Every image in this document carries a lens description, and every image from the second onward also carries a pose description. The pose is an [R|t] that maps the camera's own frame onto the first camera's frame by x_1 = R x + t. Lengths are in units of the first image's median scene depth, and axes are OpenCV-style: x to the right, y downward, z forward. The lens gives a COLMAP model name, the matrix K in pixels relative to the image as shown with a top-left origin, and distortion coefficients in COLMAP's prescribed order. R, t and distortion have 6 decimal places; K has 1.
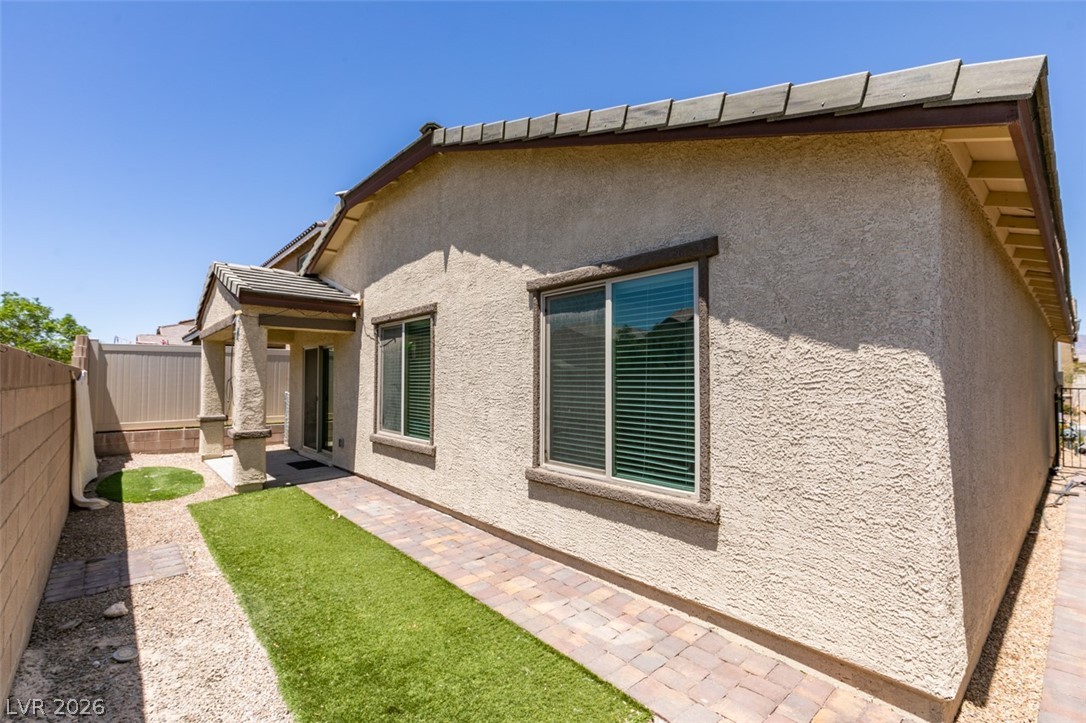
lens RADIAL K [[481.5, 0, 543.0], [0, 481.5, 366.0], [0, 0, 1]] dist [-0.002258, -0.000689]
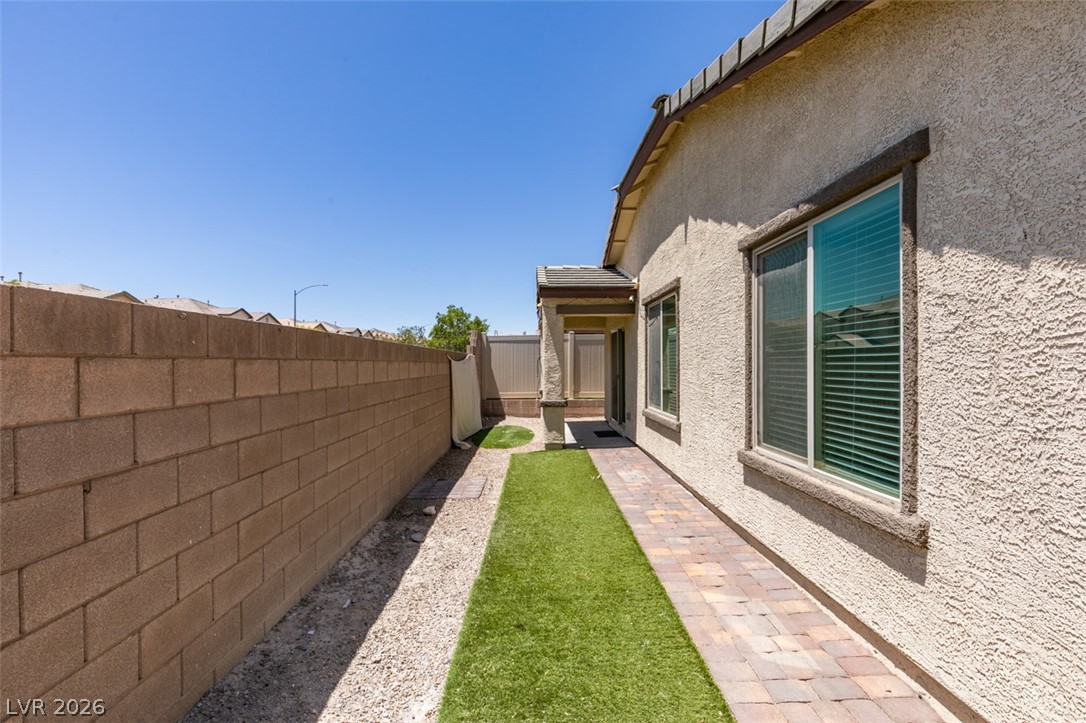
lens RADIAL K [[481.5, 0, 543.0], [0, 481.5, 366.0], [0, 0, 1]] dist [-0.002258, -0.000689]
pose [[0.757184, -0.003734, -0.653191, 0.319268], [0.025964, 0.999365, 0.024384, 0.028404], [0.652685, -0.035422, 0.756801, 0.100700]]
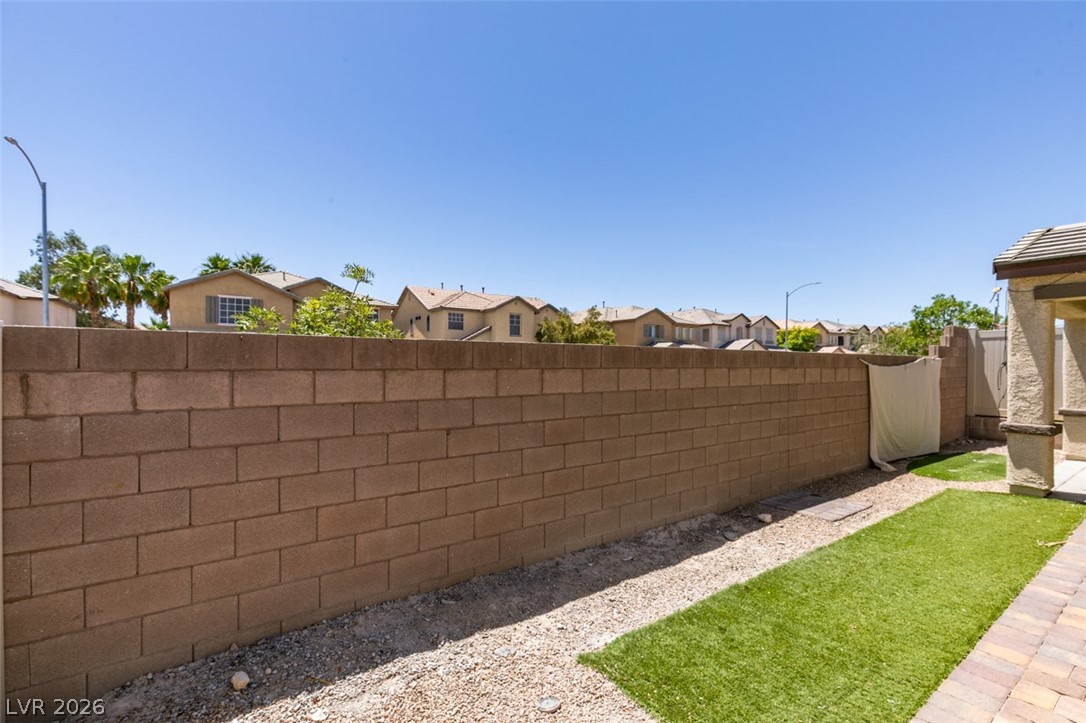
lens RADIAL K [[481.5, 0, 543.0], [0, 481.5, 366.0], [0, 0, 1]] dist [-0.002258, -0.000689]
pose [[-0.109425, 0.000362, -0.993995, 0.604257], [0.024525, 0.999696, -0.002336, 0.020033], [0.993692, -0.024634, -0.109401, 0.436435]]
